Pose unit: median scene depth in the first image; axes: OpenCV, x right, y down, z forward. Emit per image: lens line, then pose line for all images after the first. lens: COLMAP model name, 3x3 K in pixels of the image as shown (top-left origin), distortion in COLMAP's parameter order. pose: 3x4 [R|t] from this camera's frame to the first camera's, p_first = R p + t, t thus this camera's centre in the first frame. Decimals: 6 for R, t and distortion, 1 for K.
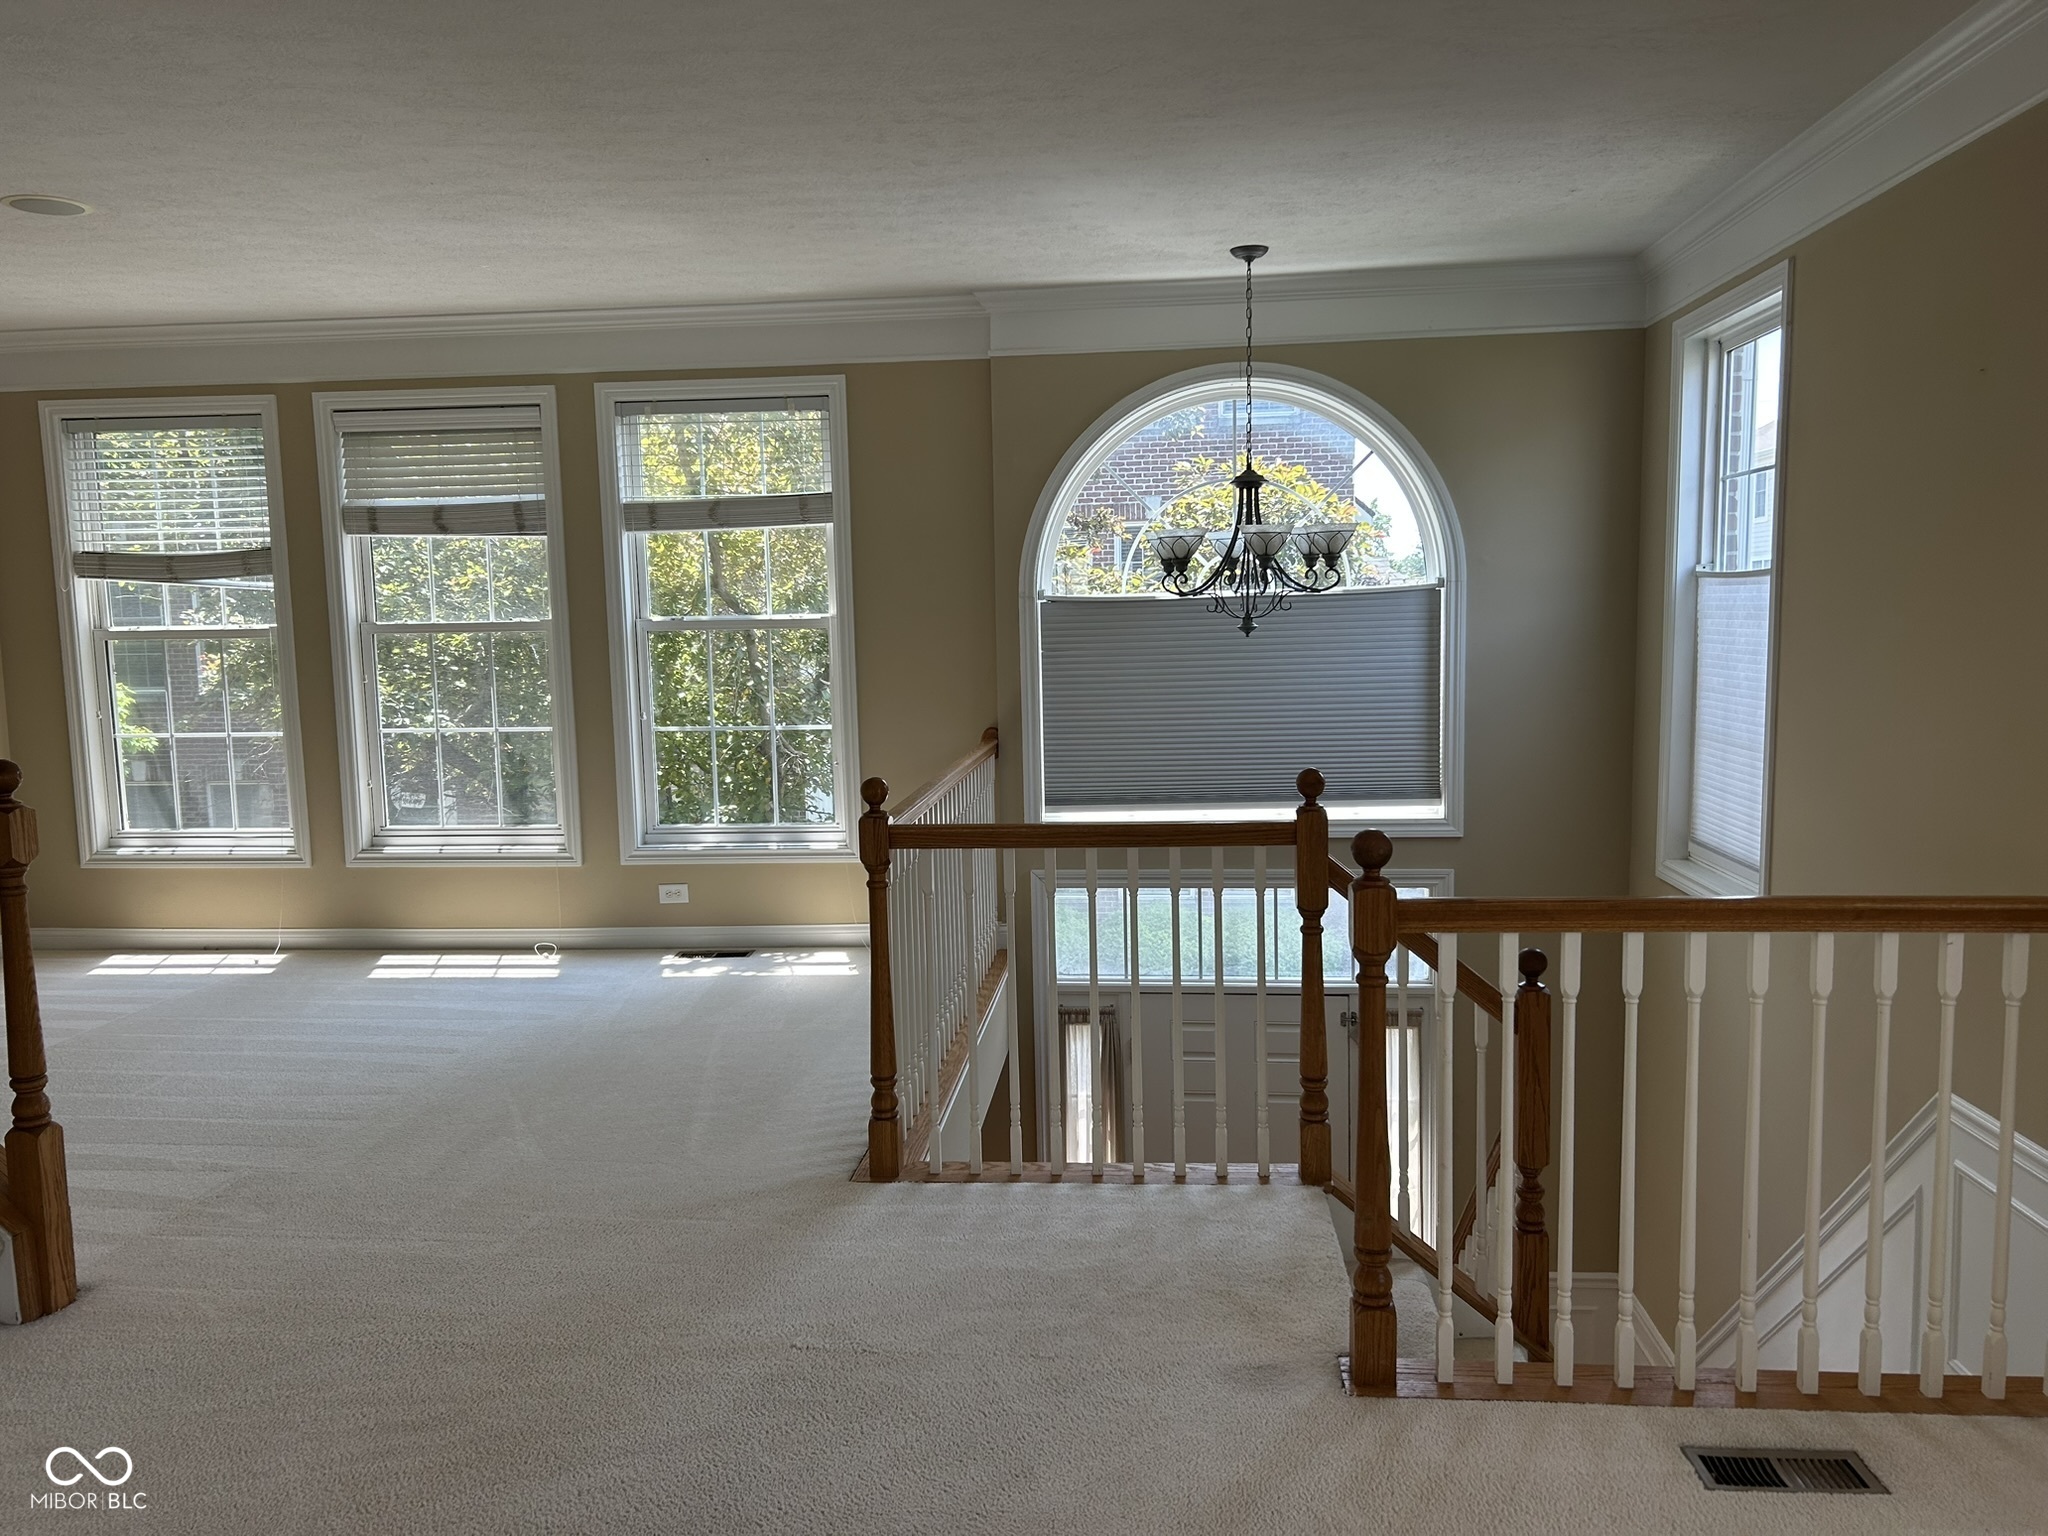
lens RADIAL K [[1554.0, 0, 1020.0], [0, 1554.0, 784.5], [0, 0, 1]] dist [0.086971, -0.077509]
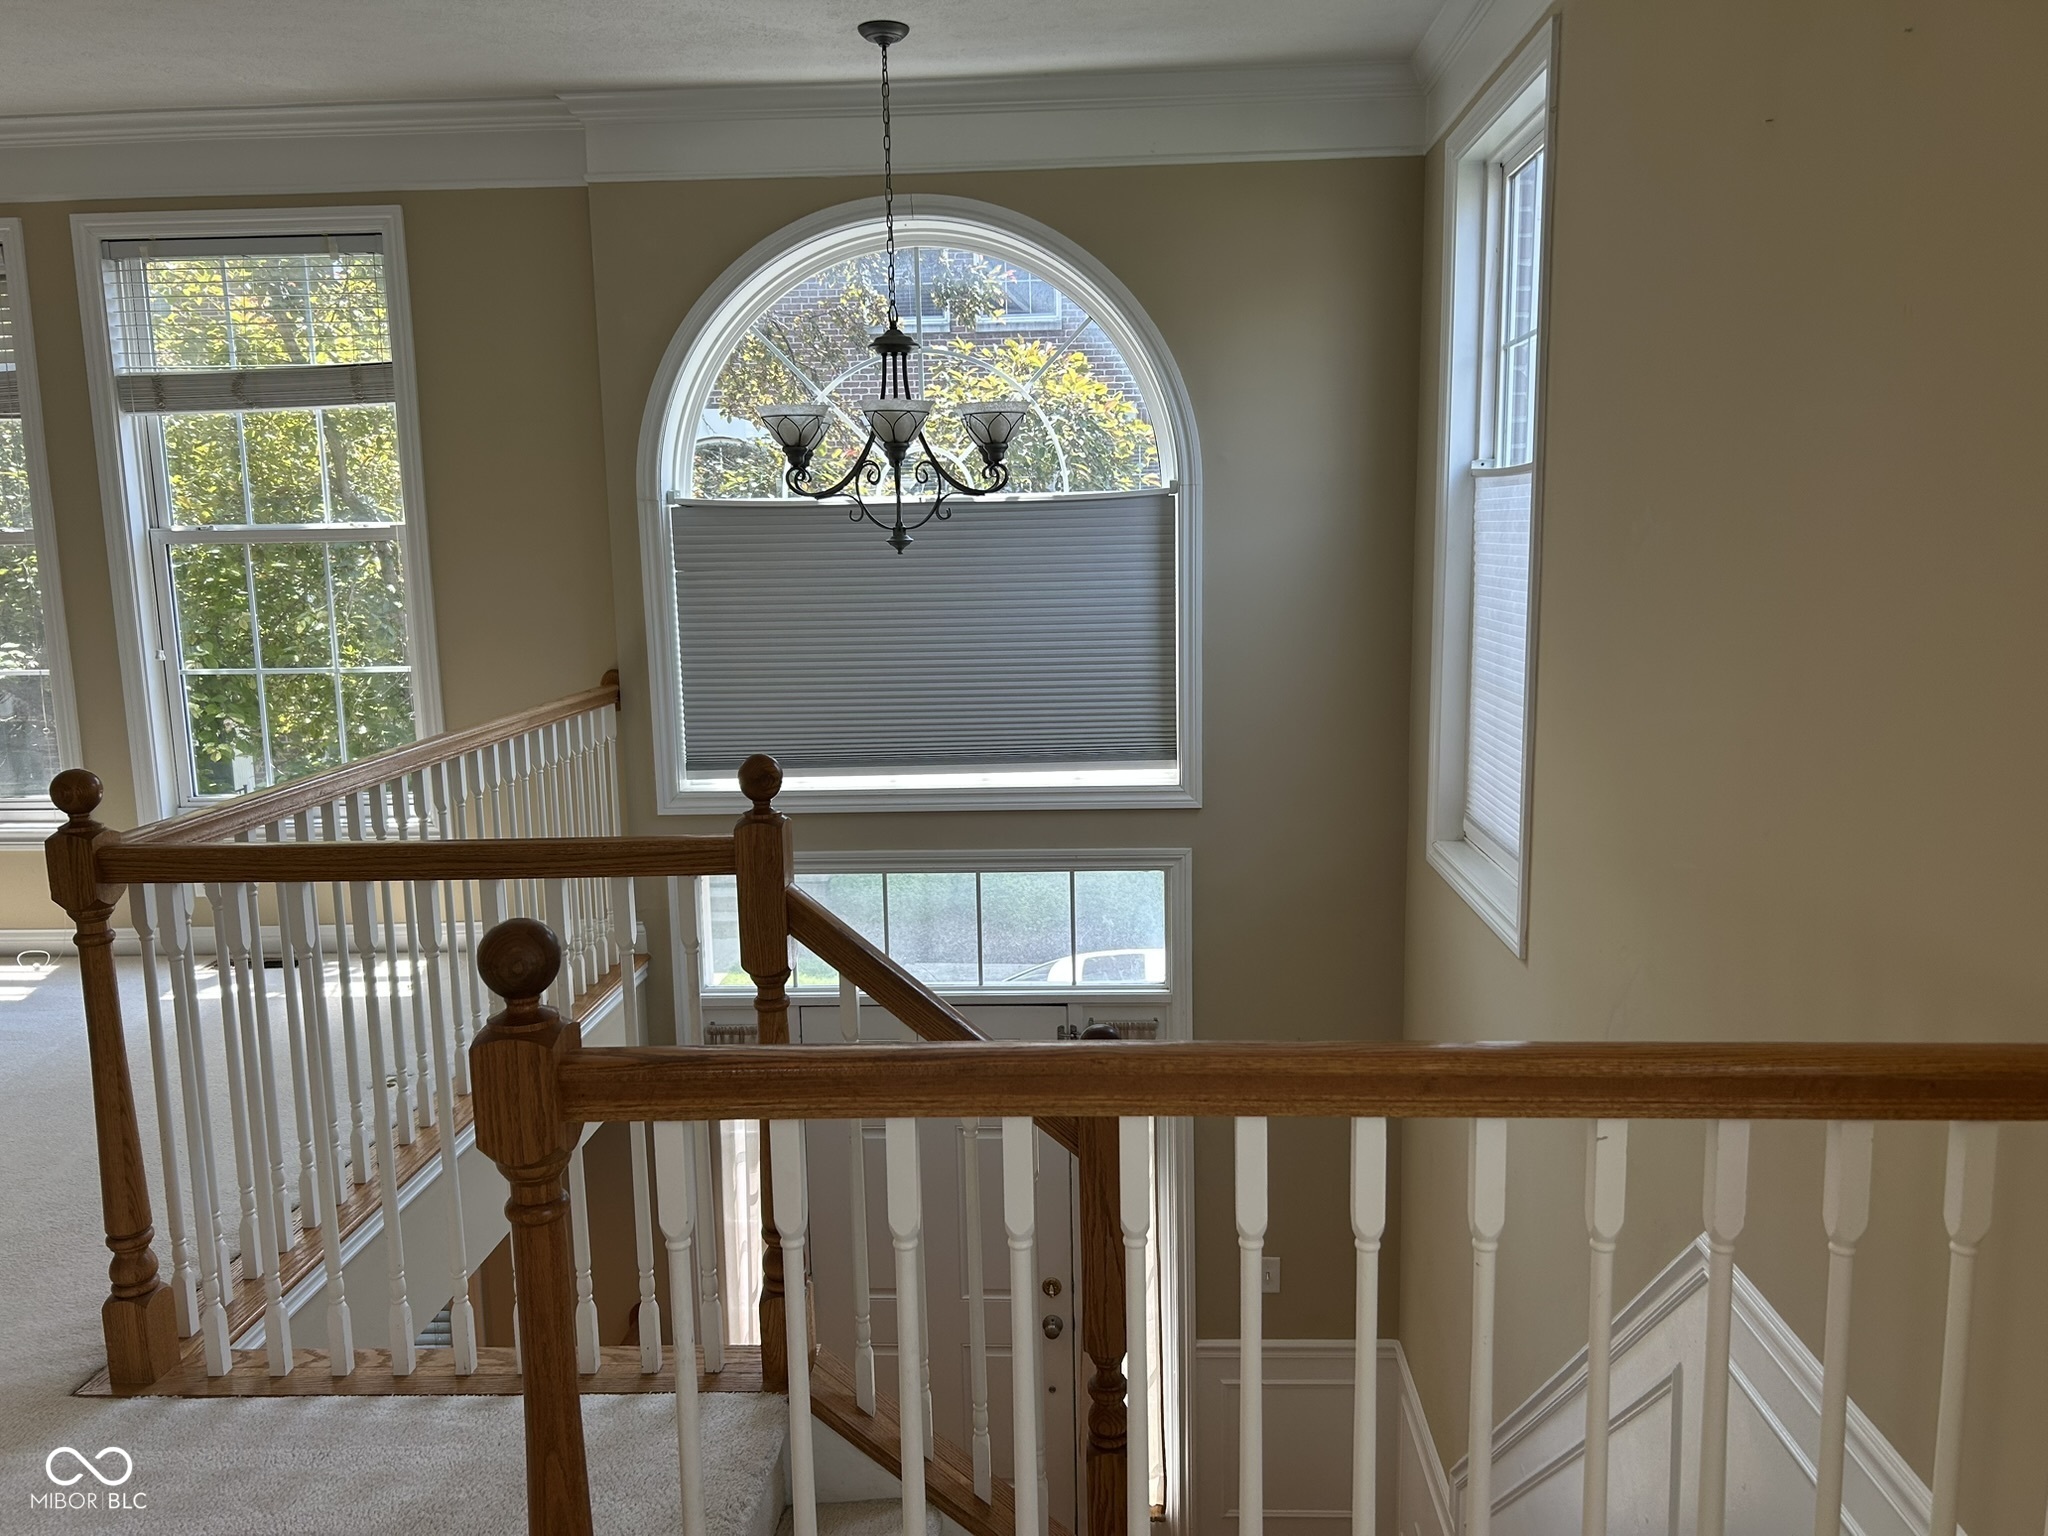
lens RADIAL K [[1552.8, 0, 1024.0], [0, 1552.8, 768.0], [0, 0, 1]] dist [0.089132, -0.091440]
pose [[0.999243, -0.004543, 0.038631, 0.165417], [0.003072, 0.999271, 0.038040, -0.017593], [-0.038776, -0.037893, 0.998529, 0.218121]]
